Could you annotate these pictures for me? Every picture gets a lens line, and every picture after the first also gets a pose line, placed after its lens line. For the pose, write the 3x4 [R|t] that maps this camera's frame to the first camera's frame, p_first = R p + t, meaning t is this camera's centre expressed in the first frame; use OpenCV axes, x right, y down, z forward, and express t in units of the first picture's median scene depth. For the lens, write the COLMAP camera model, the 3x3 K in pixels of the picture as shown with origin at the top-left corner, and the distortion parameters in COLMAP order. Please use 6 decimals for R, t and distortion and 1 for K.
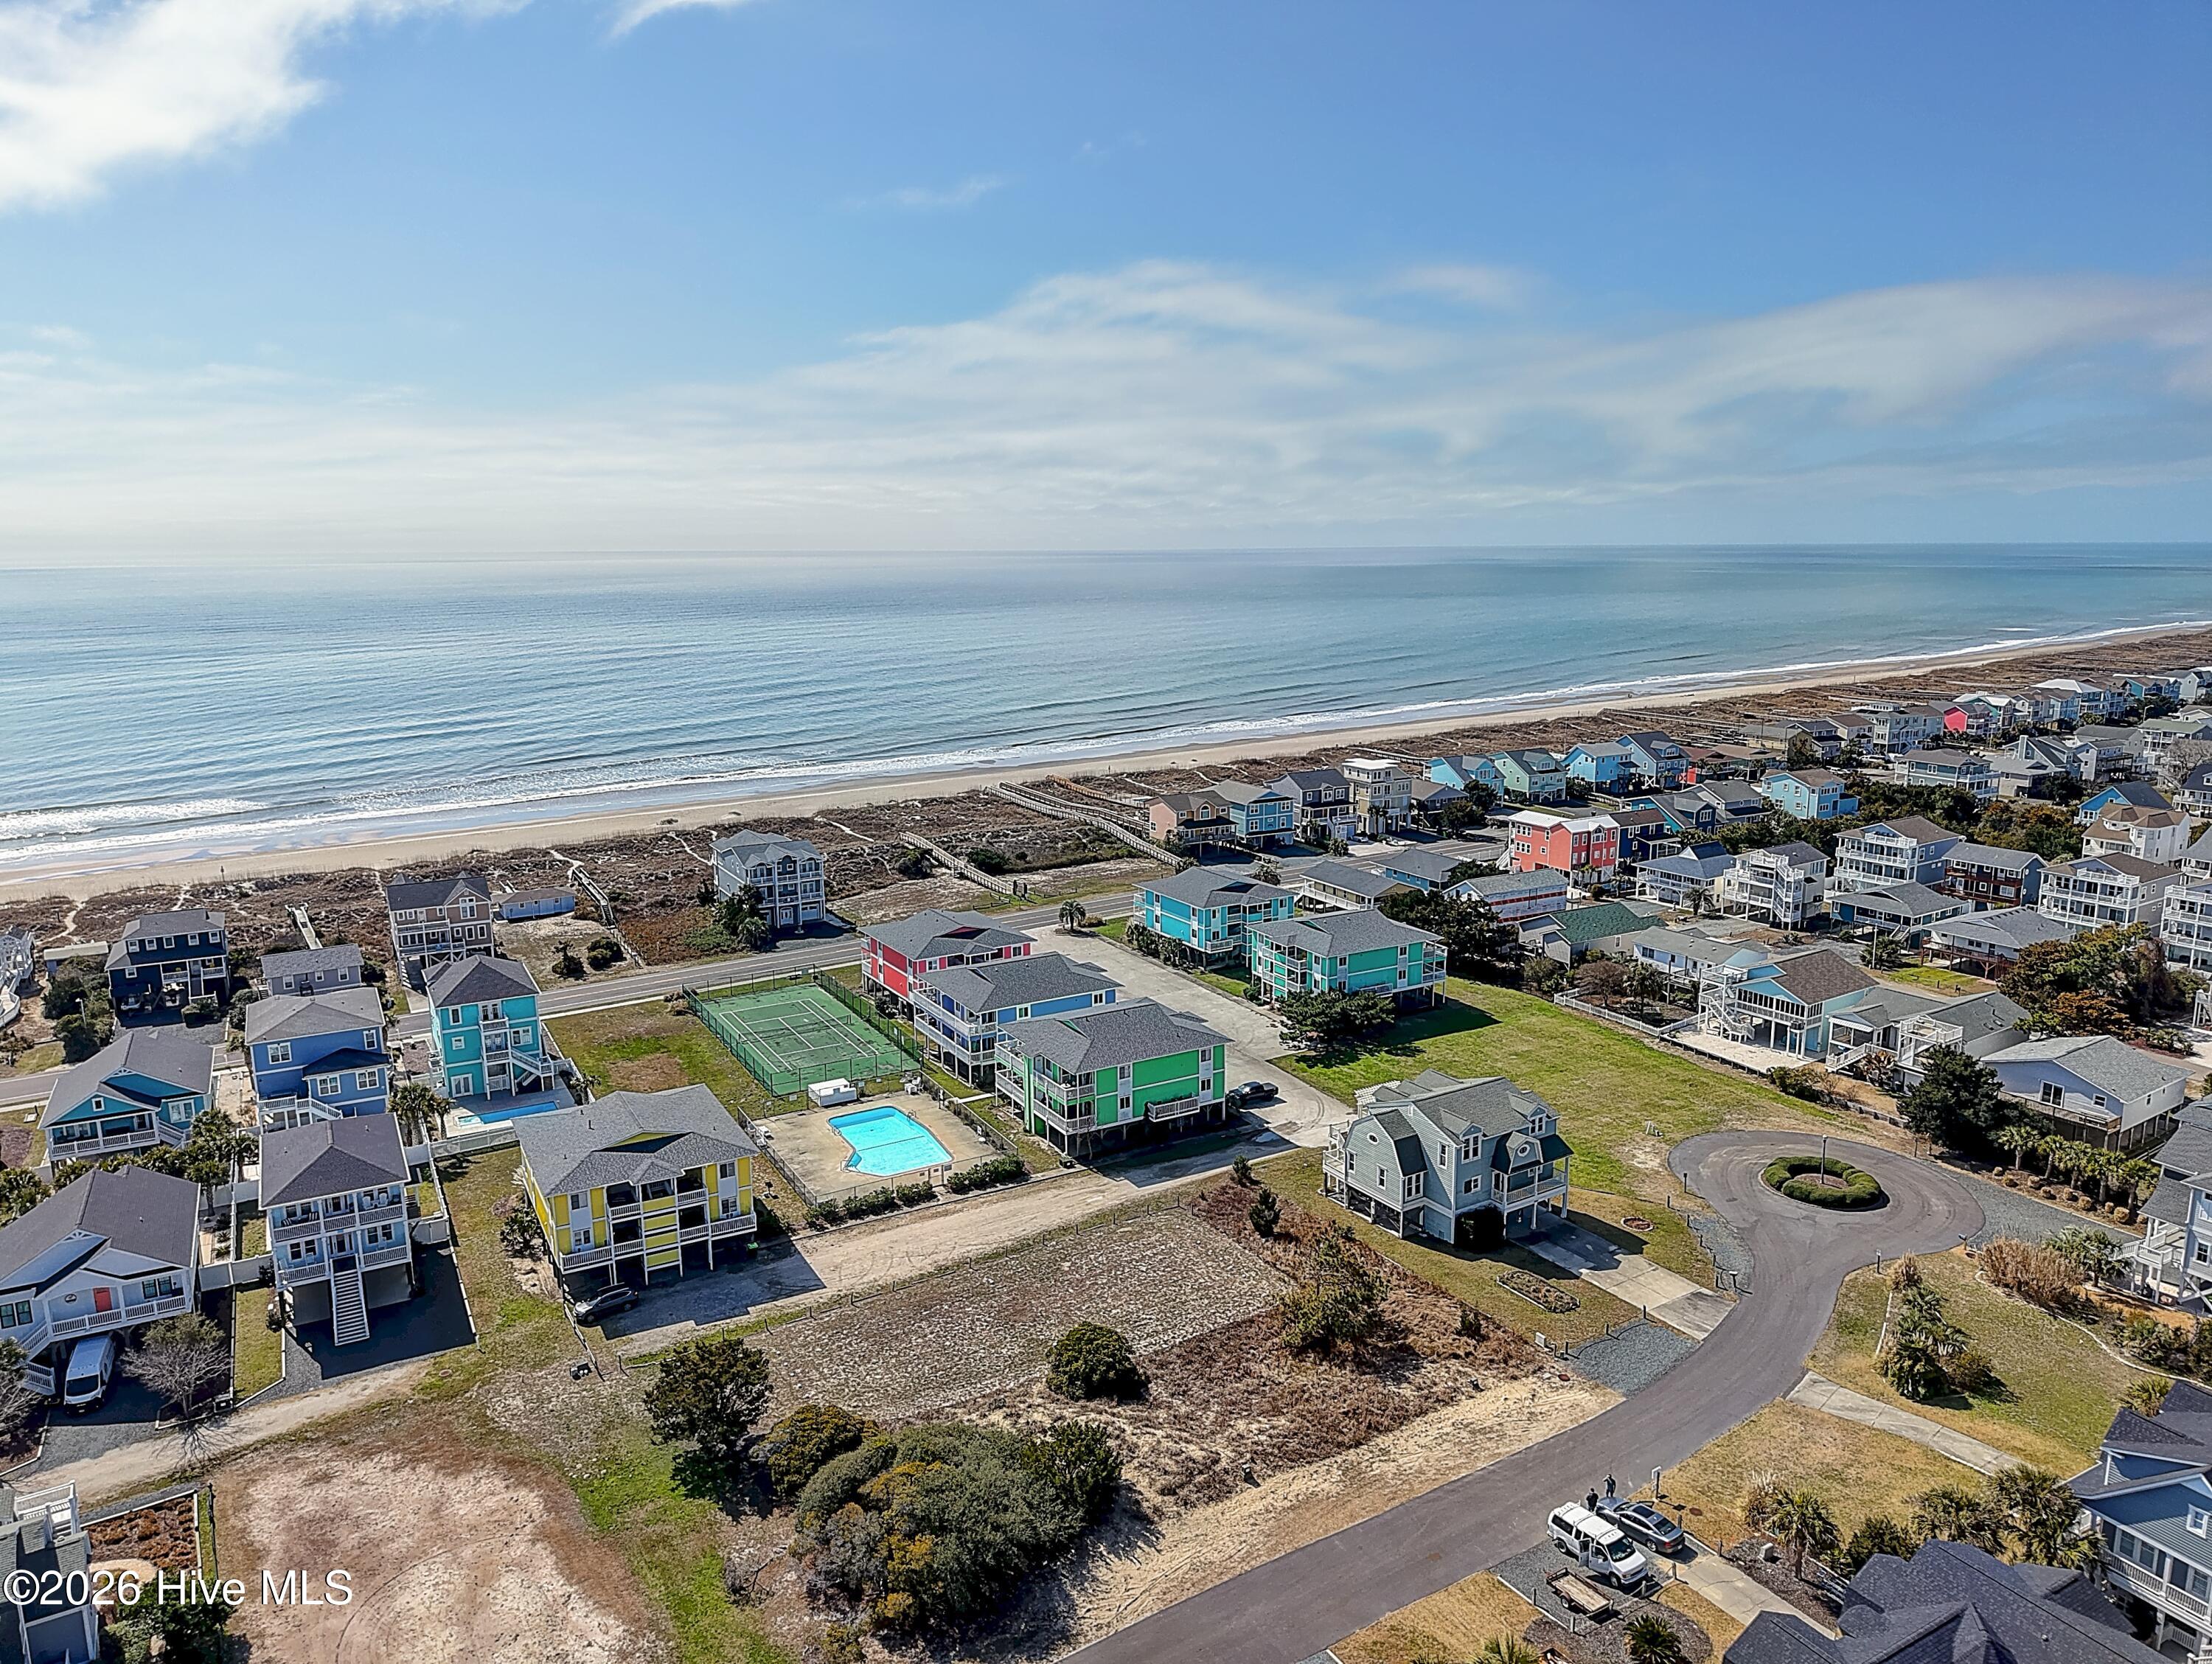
lens RADIAL K [[1487.3, 0, 1097.0], [0, 1487.3, 827.3], [0, 0, 1]] dist [0.050124, -0.062184]
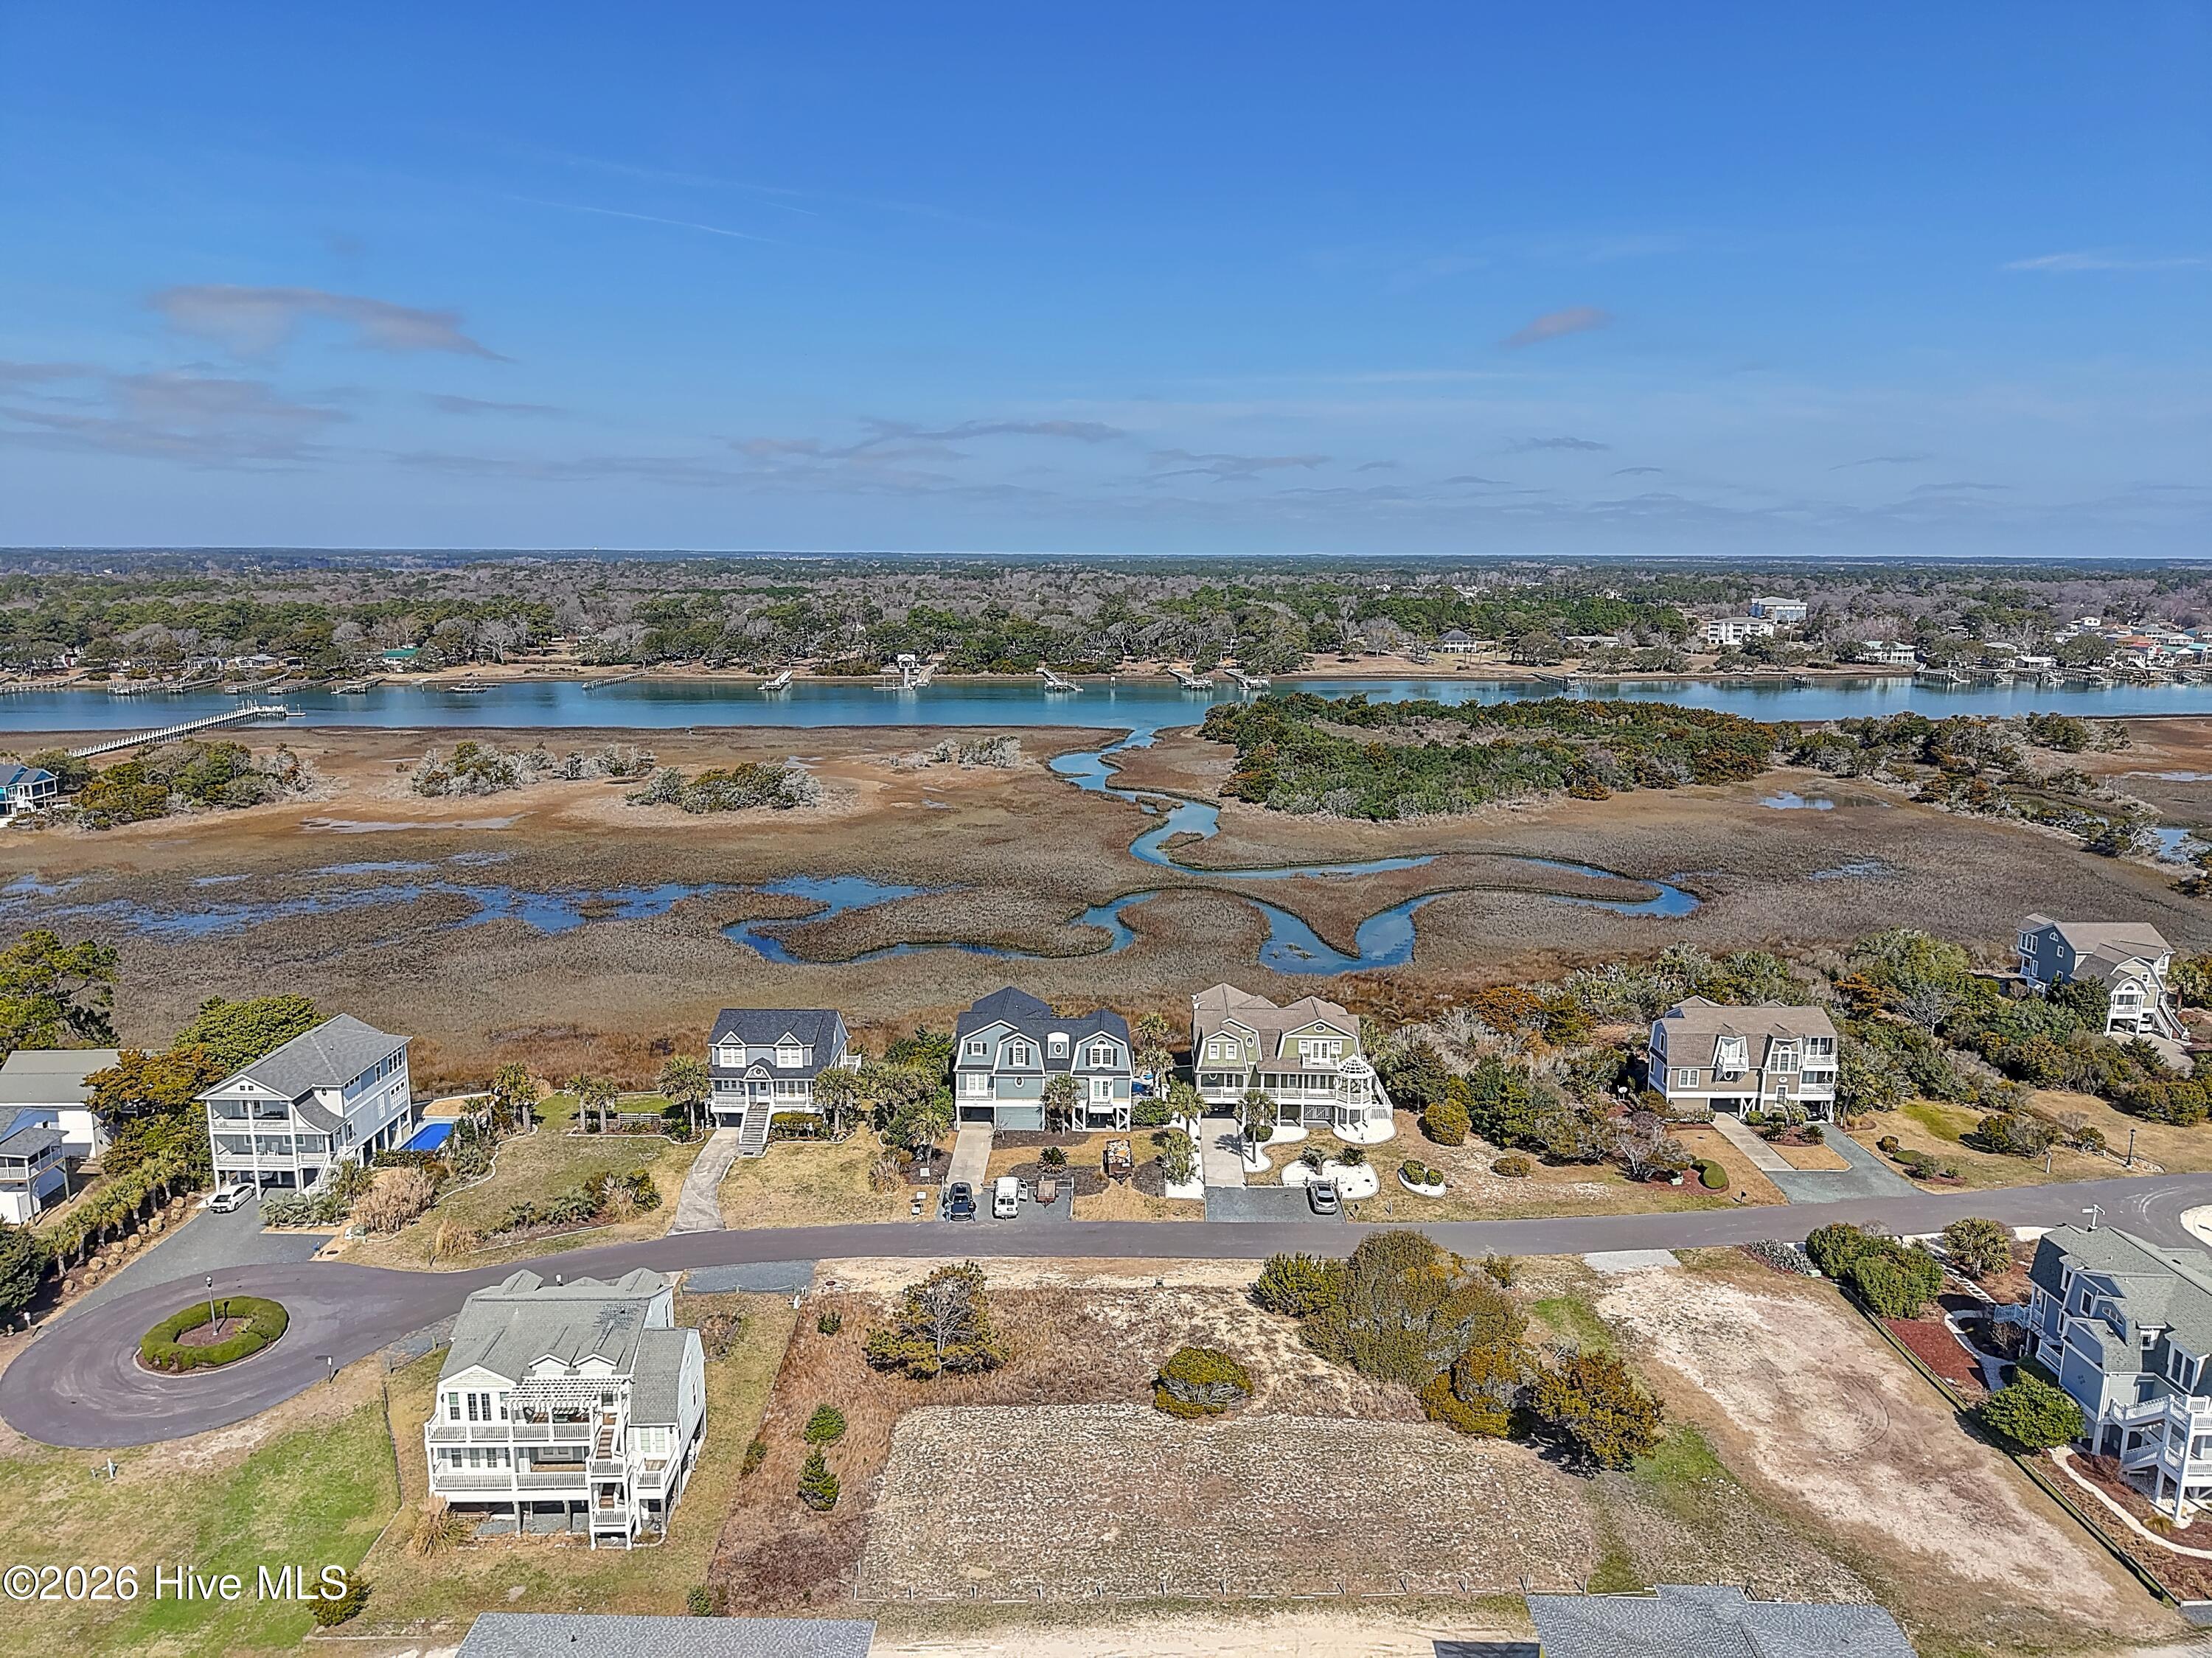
lens RADIAL K [[1482.6, 0, 1098.5], [0, 1482.6, 816.6], [0, 0, 1]] dist [0.056653, -0.071084]
pose [[-0.856485, -0.088375, 0.508550, -0.287667], [0.099597, 0.938424, 0.330817, -0.225980], [-0.506472, 0.333990, -0.794945, 1.180424]]
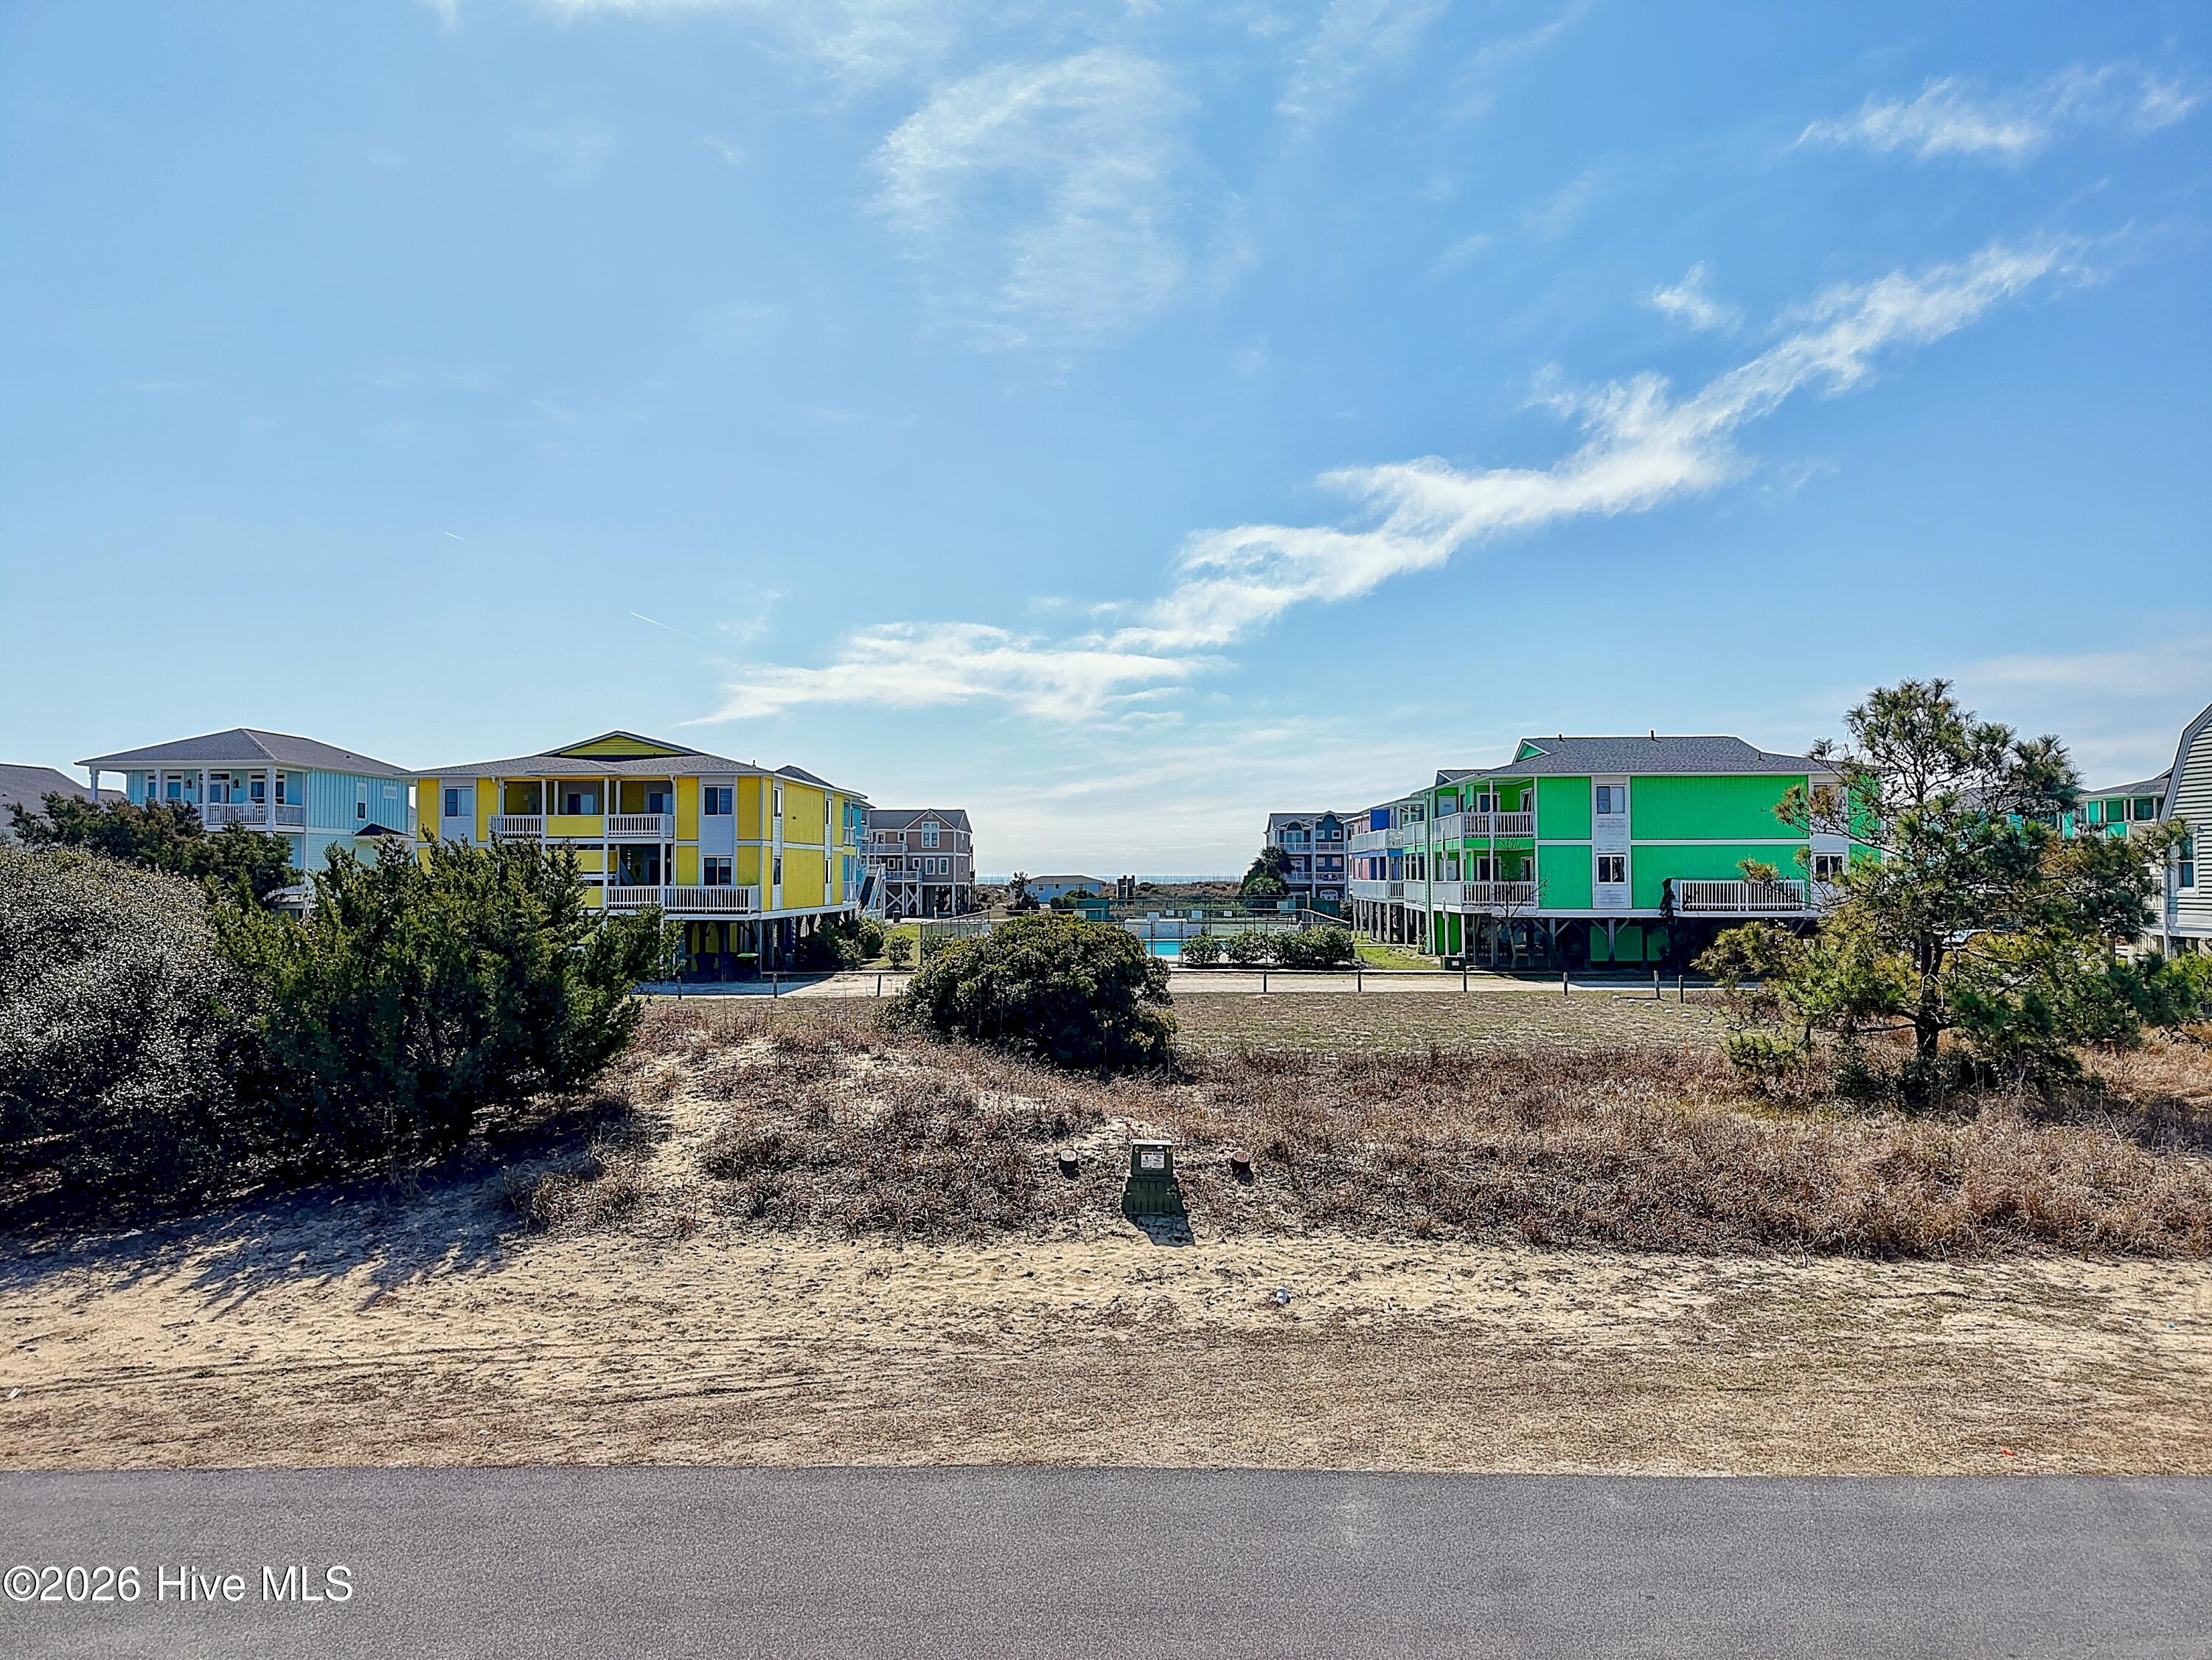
lens RADIAL K [[1477.6, 0, 1105.7], [0, 1477.6, 820.3], [0, 0, 1]] dist [0.058888, -0.070656]
pose [[0.849786, -0.012483, -0.526980, 0.122323], [-0.105068, 0.975648, -0.192539, 0.263474], [0.516551, 0.218986, 0.827780, 0.515648]]
